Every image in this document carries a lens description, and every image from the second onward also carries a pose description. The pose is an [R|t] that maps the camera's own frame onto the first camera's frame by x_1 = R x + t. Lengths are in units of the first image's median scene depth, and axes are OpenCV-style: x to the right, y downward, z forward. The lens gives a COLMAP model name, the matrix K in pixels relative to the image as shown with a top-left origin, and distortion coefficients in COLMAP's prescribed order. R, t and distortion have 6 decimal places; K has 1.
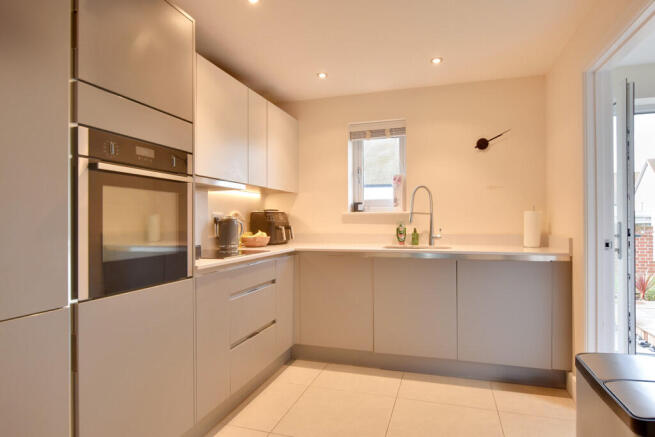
lens RADIAL K [[372.3, 0, 360.9], [0, 372.3, 220.8], [0, 0, 1]] dist [-0.002379, 0.001570]
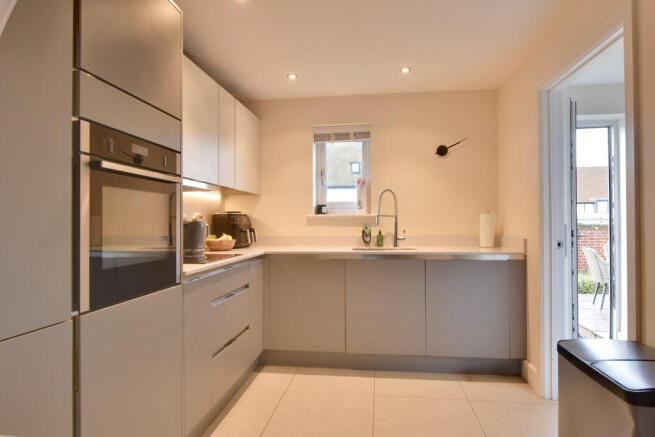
lens RADIAL K [[372.3, 0, 359.7], [0, 372.3, 220.8], [0, 0, 1]] dist [-0.002379, 0.001570]
pose [[0.984844, -0.000080, 0.173442, -0.102492], [0.000908, 0.999989, -0.004699, -0.001571], [-0.173440, 0.004785, 0.984833, -0.004784]]
